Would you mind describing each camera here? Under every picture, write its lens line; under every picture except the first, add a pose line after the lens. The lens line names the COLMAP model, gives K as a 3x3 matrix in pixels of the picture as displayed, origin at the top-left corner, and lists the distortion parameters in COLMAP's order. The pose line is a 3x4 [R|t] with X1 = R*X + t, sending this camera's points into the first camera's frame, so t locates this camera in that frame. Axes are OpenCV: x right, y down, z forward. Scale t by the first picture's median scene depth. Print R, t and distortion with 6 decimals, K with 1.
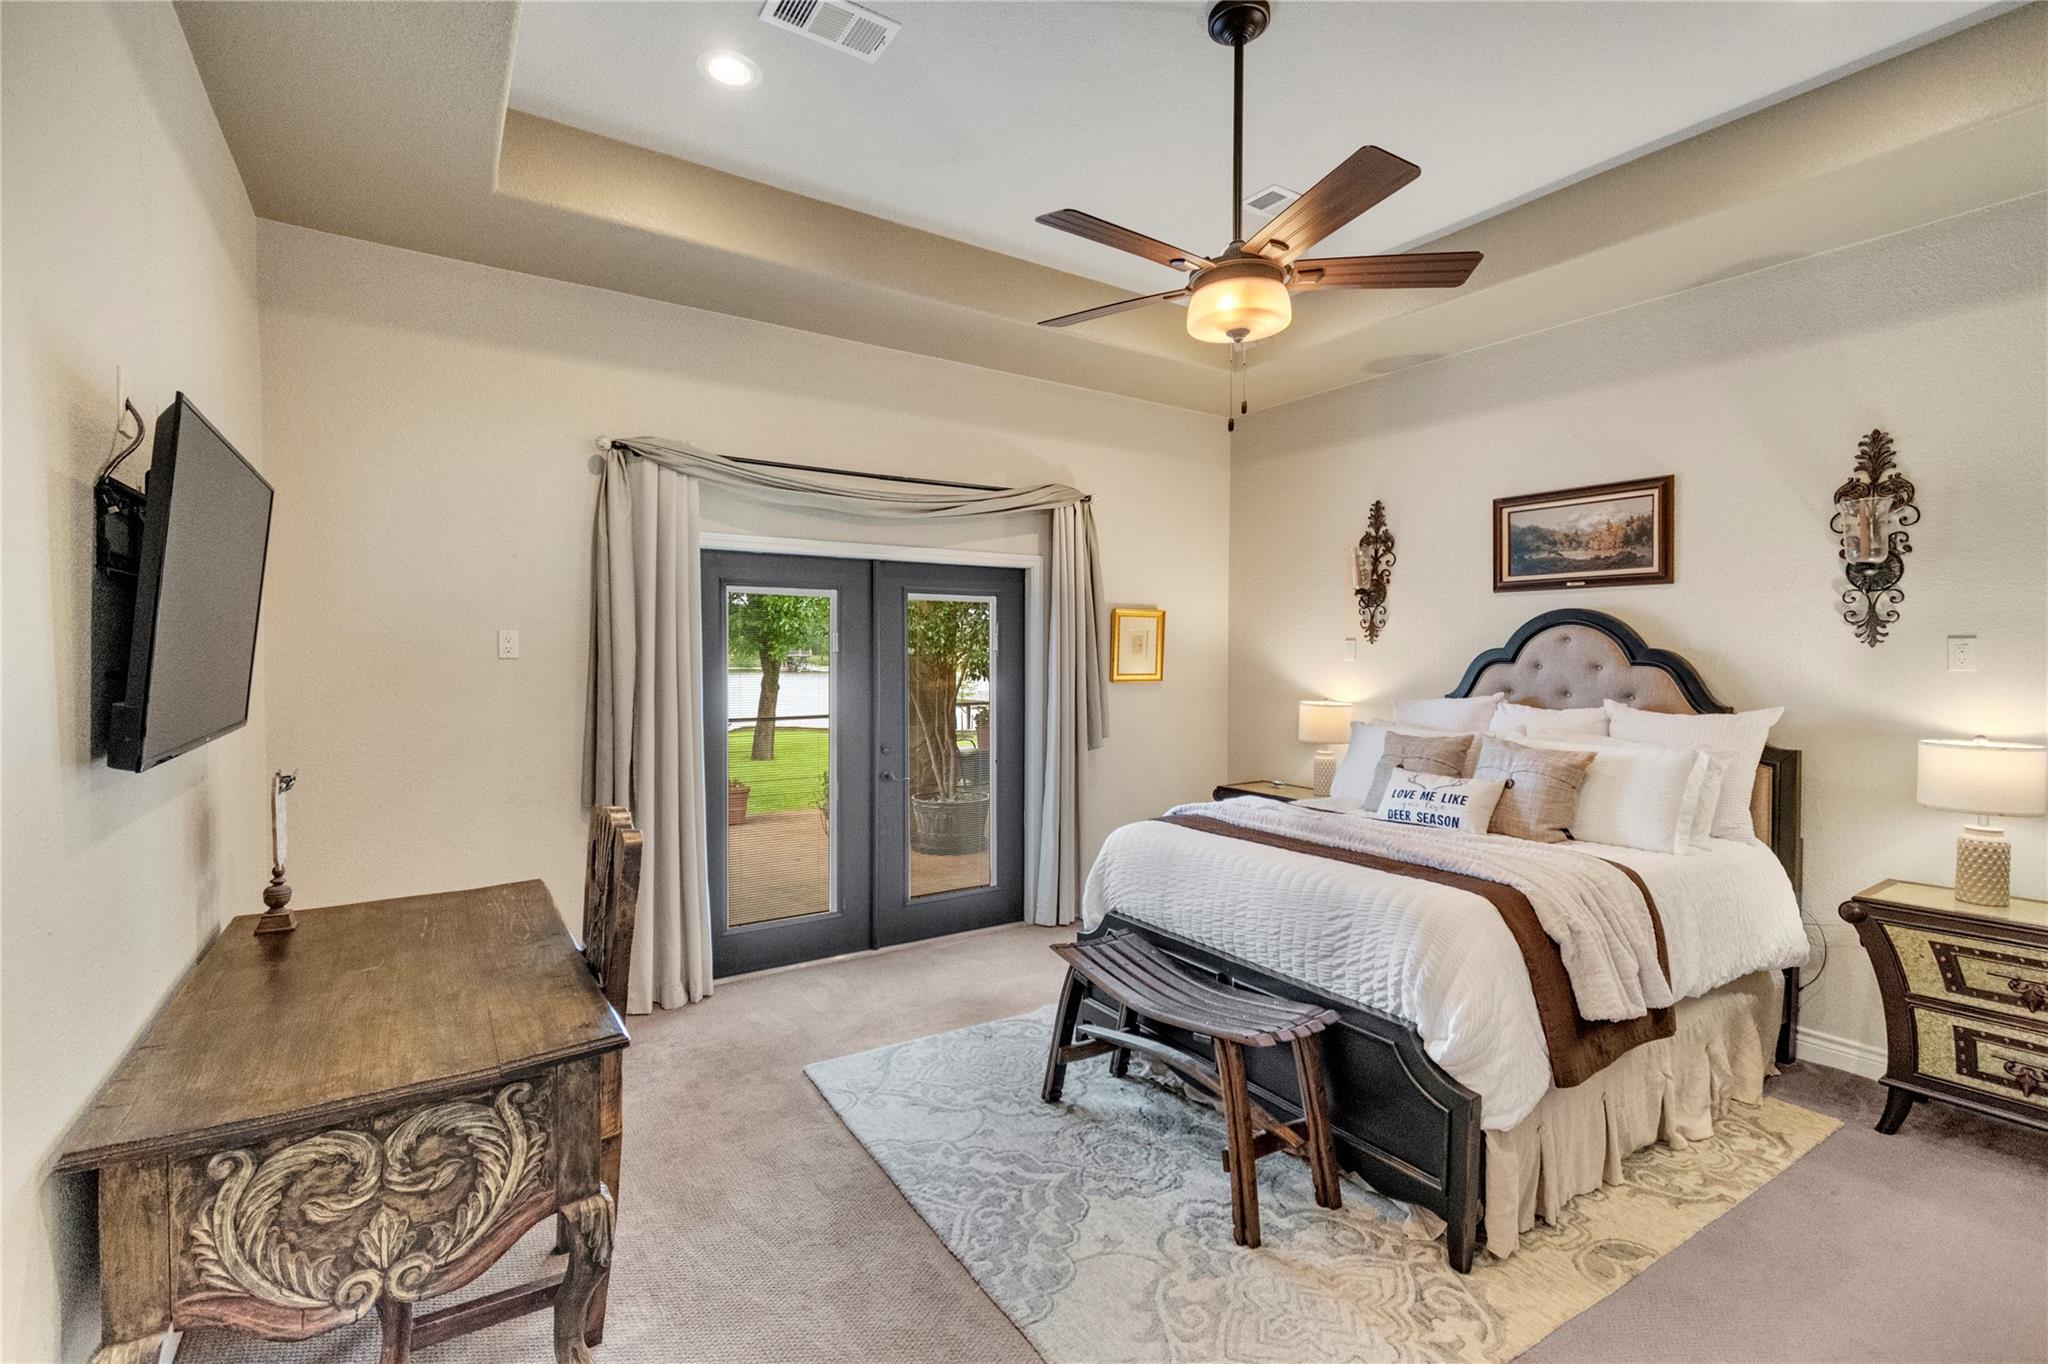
lens RADIAL K [[911.2, 0, 1024.0], [0, 911.2, 682.0], [0, 0, 1]] dist [0.003139, 0.000226]
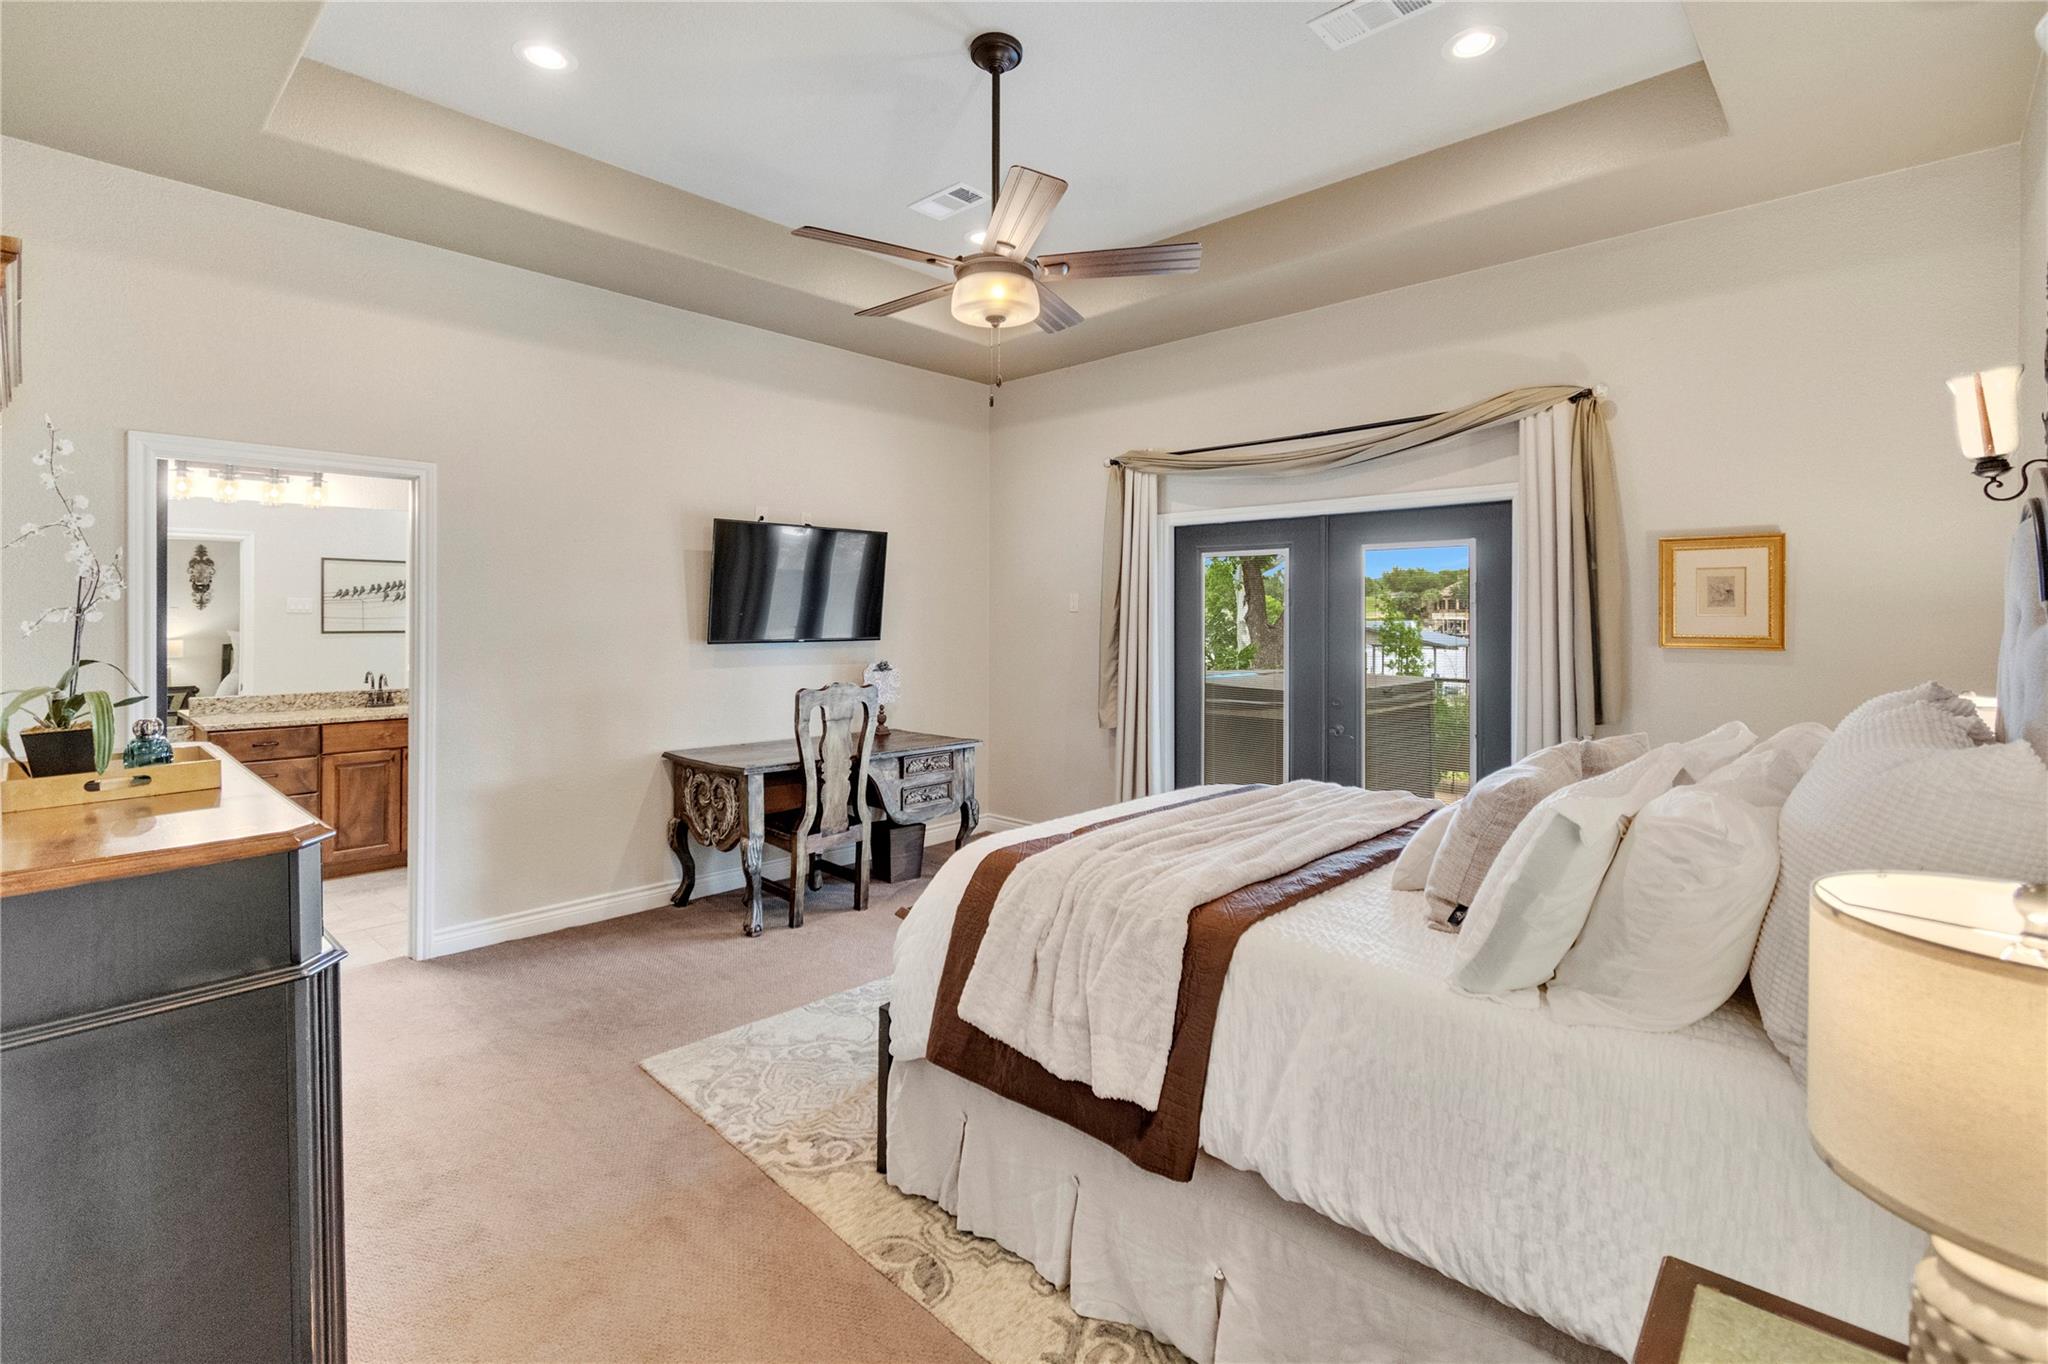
lens RADIAL K [[940.7, 0, 1027.0], [0, 940.7, 616.7], [0, 0, 1]] dist [-0.000578, -0.000160]
pose [[0.231504, -0.002120, -0.972832, 0.963620], [-0.034552, 0.999349, -0.010400, 0.002459], [0.972220, 0.036021, 0.231280, 0.537266]]
